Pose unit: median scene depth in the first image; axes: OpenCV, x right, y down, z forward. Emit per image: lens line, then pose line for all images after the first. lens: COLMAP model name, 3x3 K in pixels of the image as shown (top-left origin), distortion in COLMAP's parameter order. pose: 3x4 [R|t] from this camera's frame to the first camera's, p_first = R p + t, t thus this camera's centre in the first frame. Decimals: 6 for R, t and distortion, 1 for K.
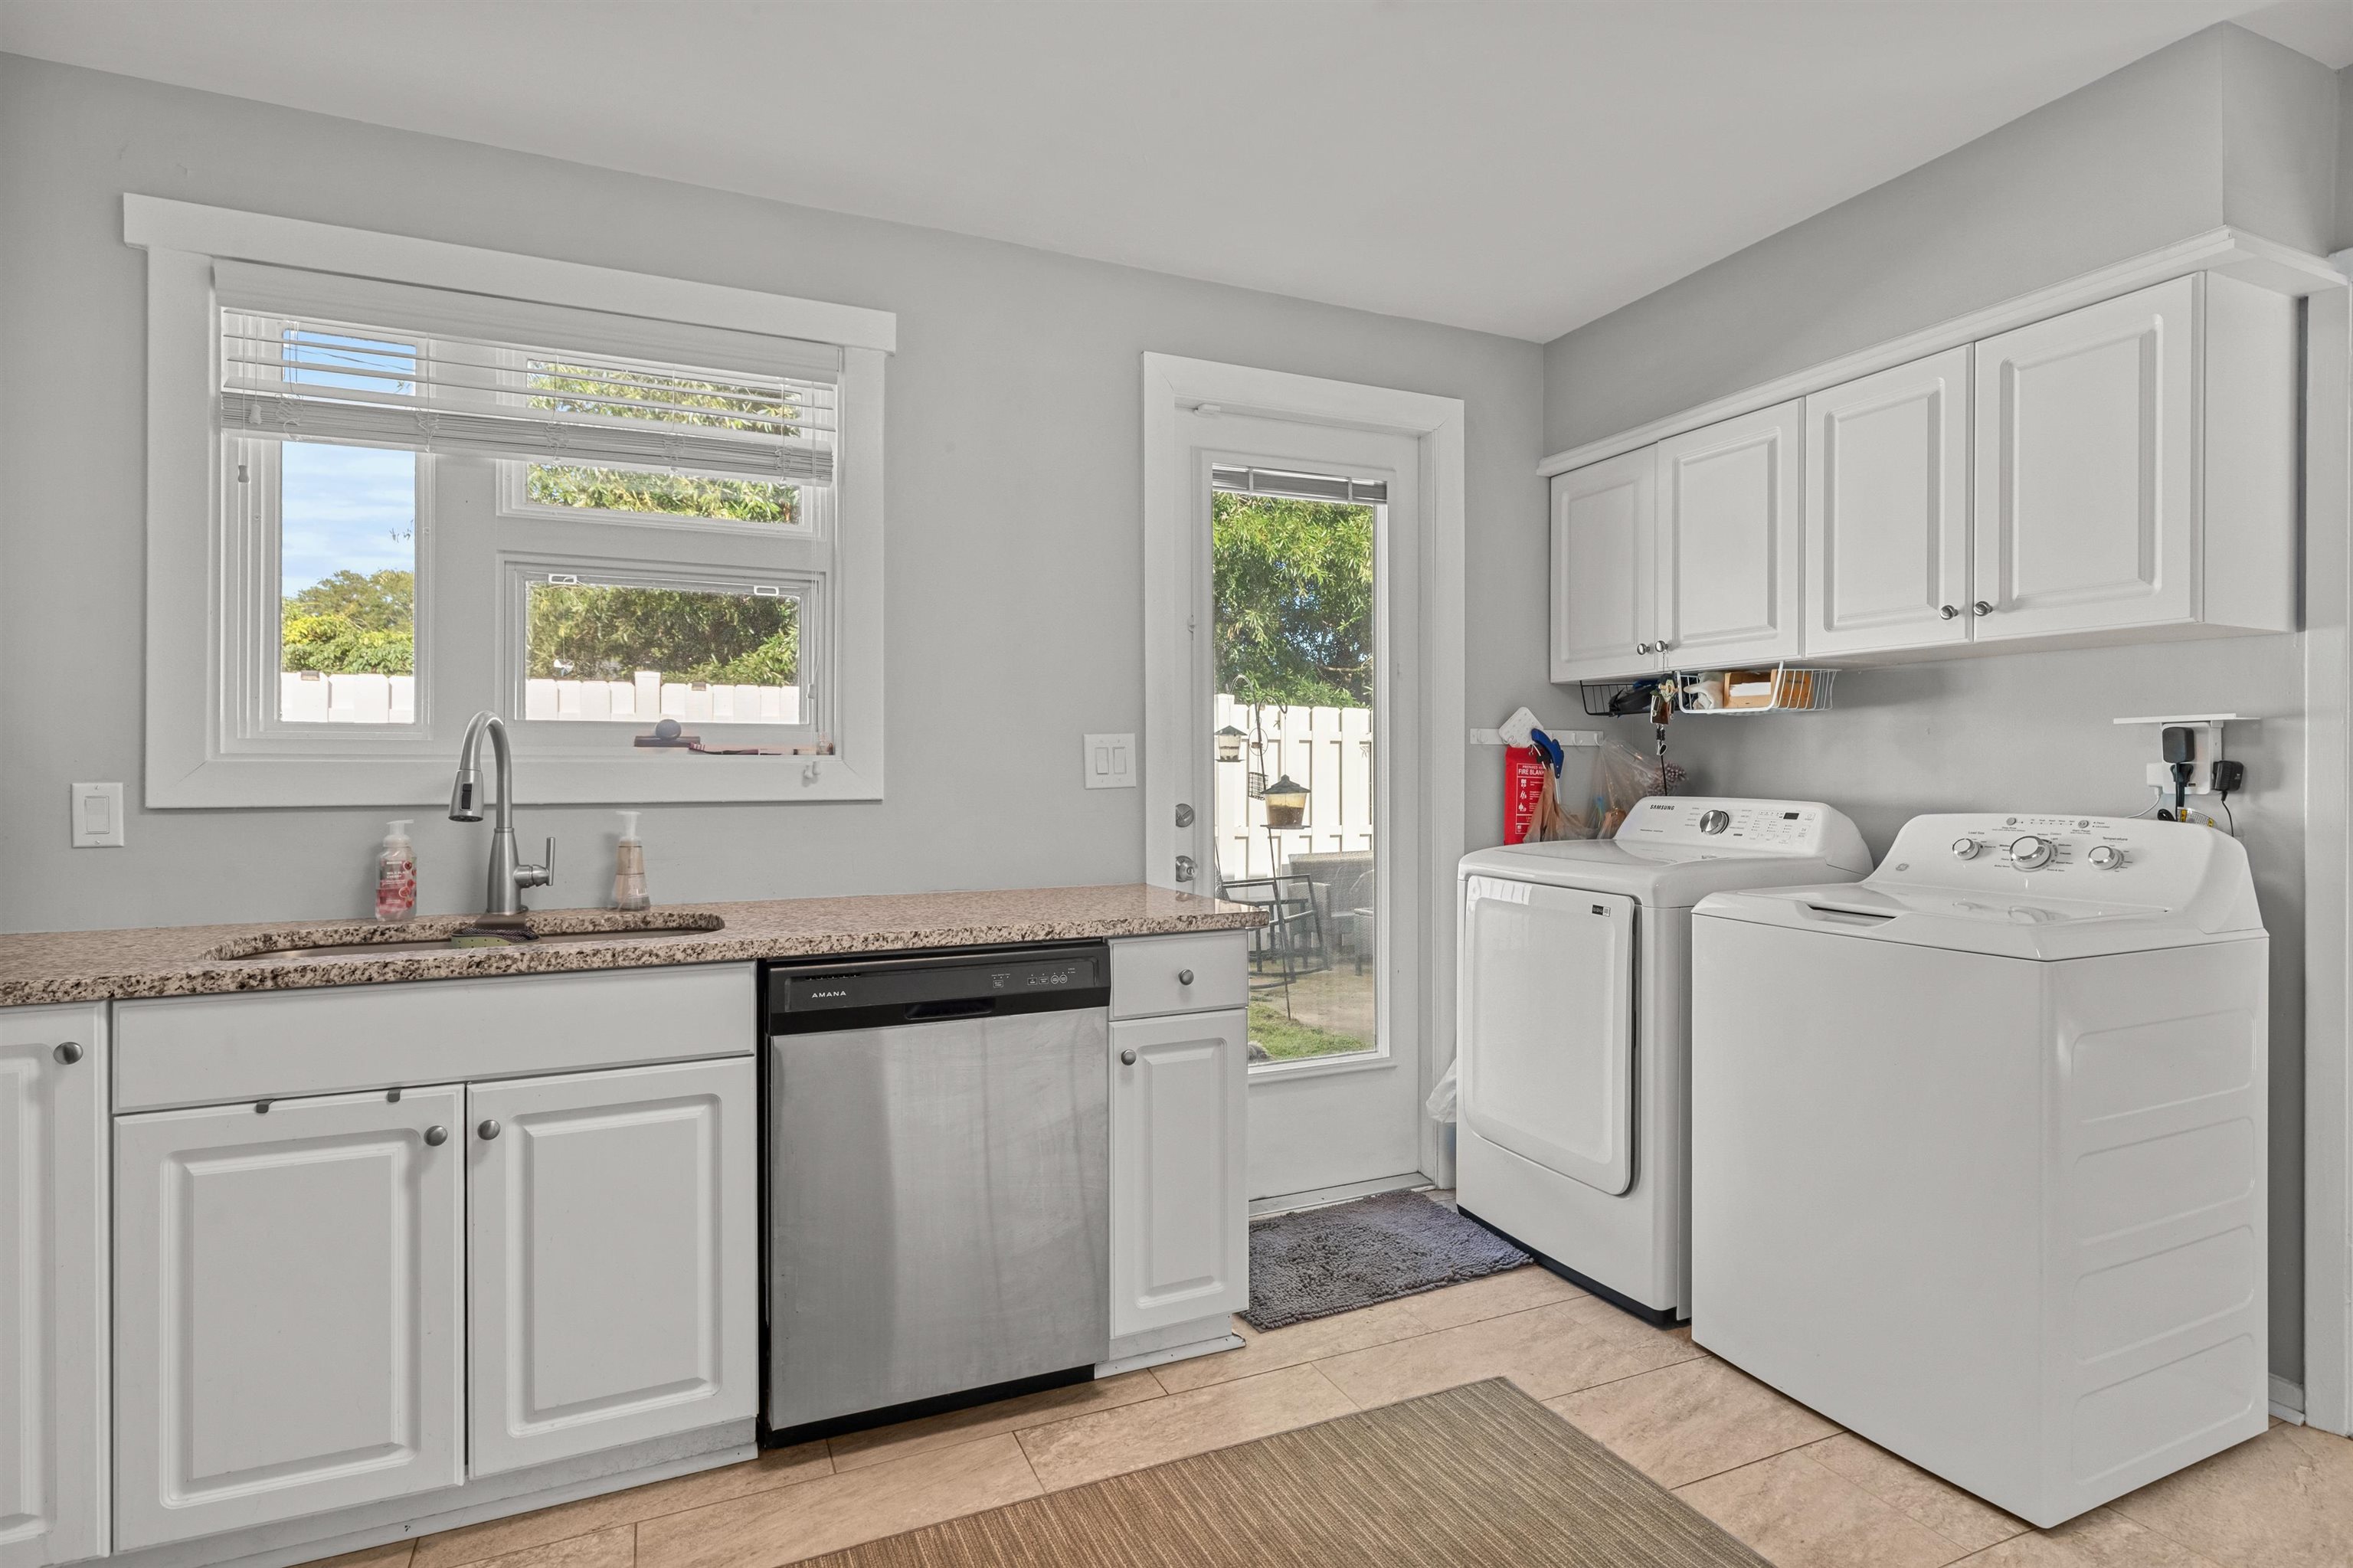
lens RADIAL K [[1208.5, 0, 1179.9], [0, 1208.5, 775.6], [0, 0, 1]] dist [-0.003578, -0.001322]
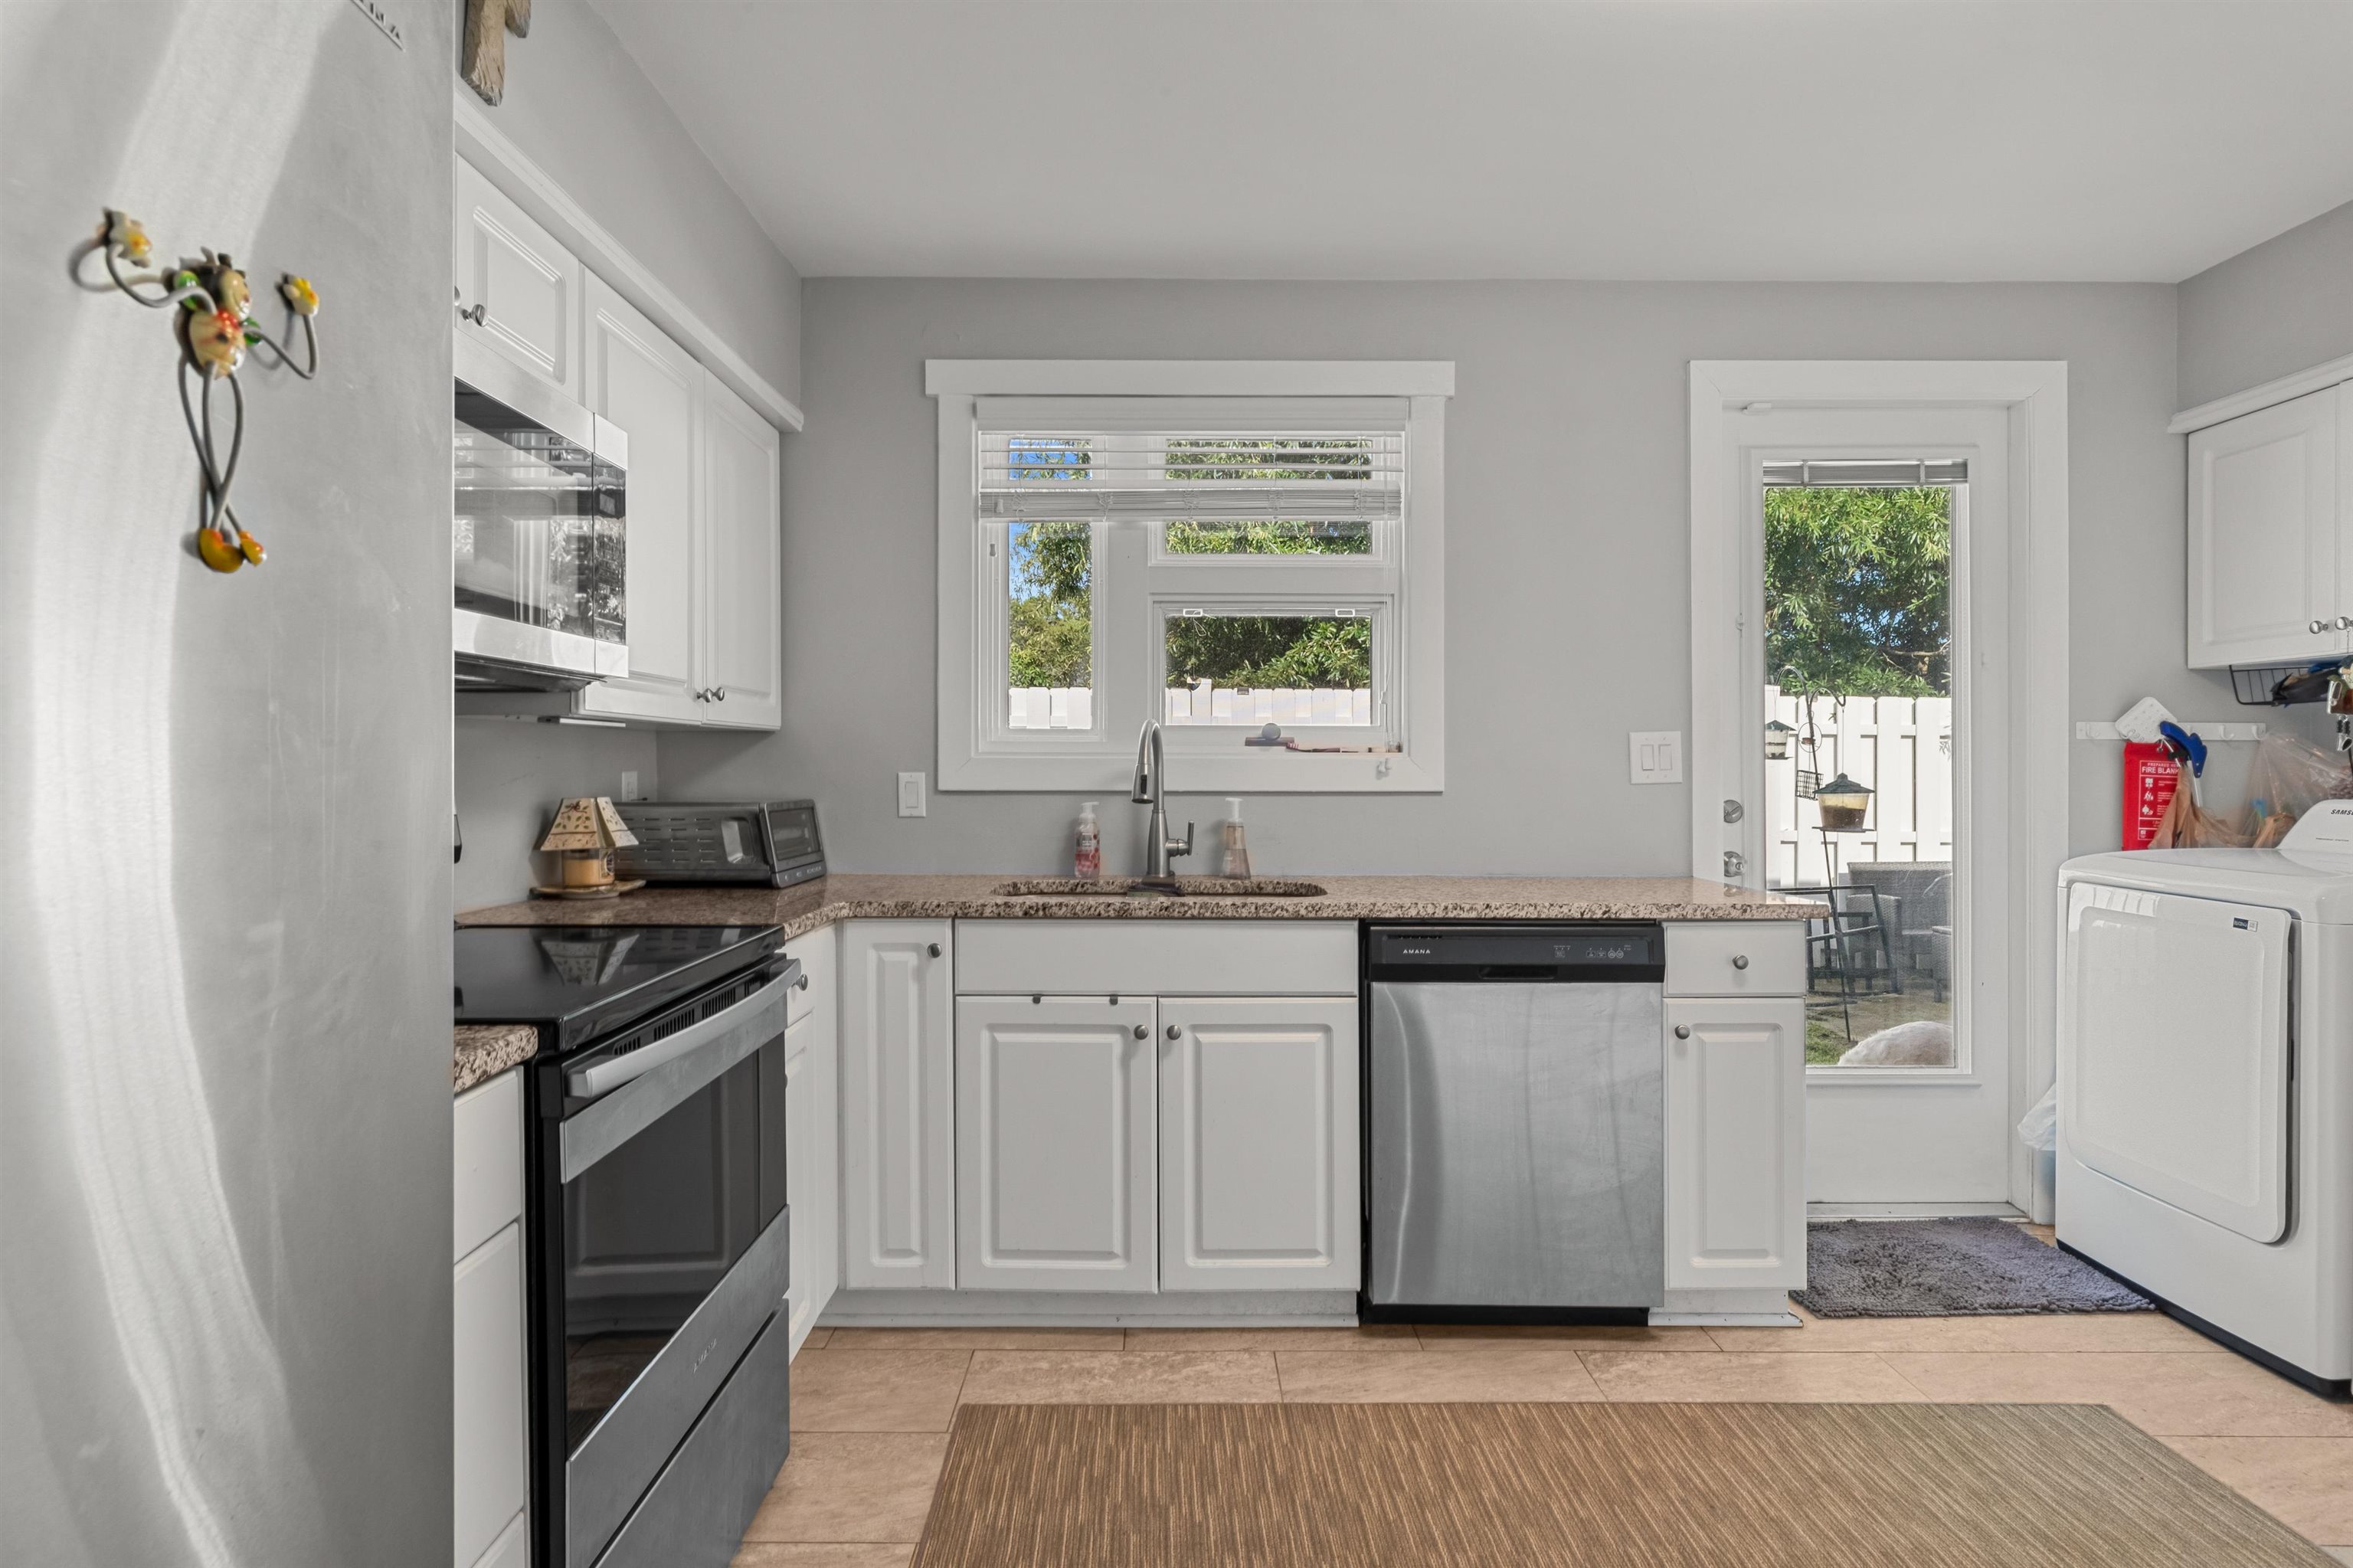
lens RADIAL K [[1234.3, 0, 1170.1], [0, 1234.3, 759.2], [0, 0, 1]] dist [-0.003408, 0.000038]
pose [[0.916468, 0.000432, -0.400109, -0.021359], [-0.004959, 0.999935, -0.010280, 0.003171], [0.400078, 0.011406, 0.916410, -0.195120]]
